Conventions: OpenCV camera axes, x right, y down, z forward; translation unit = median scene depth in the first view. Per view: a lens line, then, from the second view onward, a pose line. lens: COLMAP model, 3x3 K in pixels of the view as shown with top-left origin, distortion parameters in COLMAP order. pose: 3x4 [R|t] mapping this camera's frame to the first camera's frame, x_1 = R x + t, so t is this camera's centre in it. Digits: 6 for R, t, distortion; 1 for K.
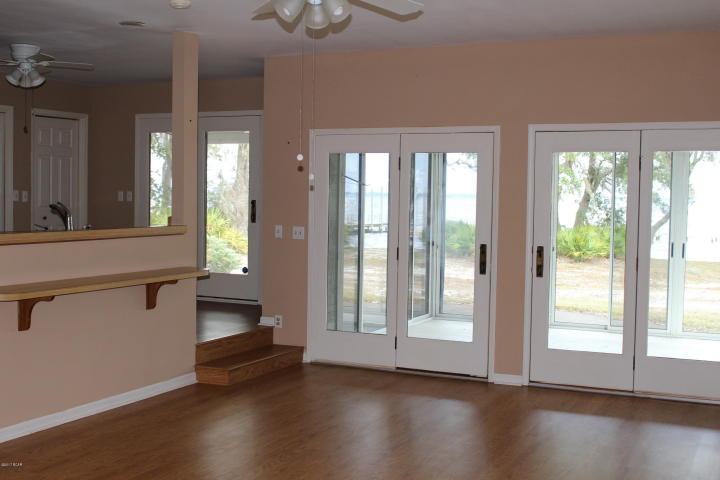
lens RADIAL K [[903.8, 0, 355.8], [0, 903.8, 247.9], [0, 0, 1]] dist [-0.049111, 0.000000]
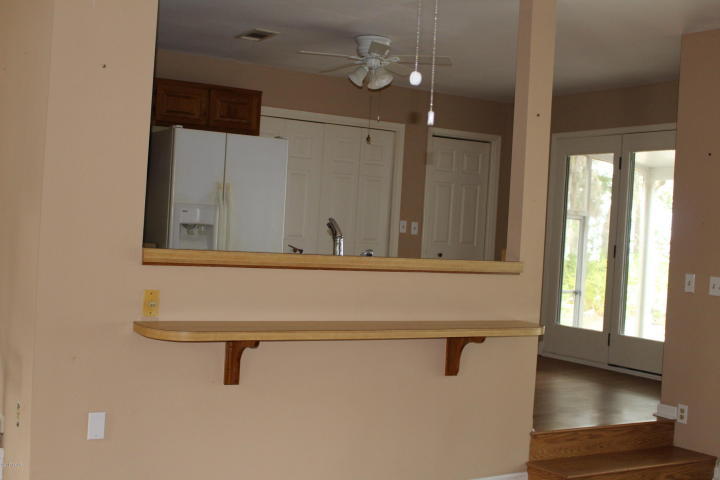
lens RADIAL K [[903.8, 0, 366.2], [0, 903.8, 248.0], [0, 0, 1]] dist [-0.049111, 0.000000]
pose [[0.838901, 0.039276, -0.542866, 0.084484], [-0.074259, 0.996326, -0.042669, 0.003095], [0.539195, 0.076108, 0.838735, 0.314974]]
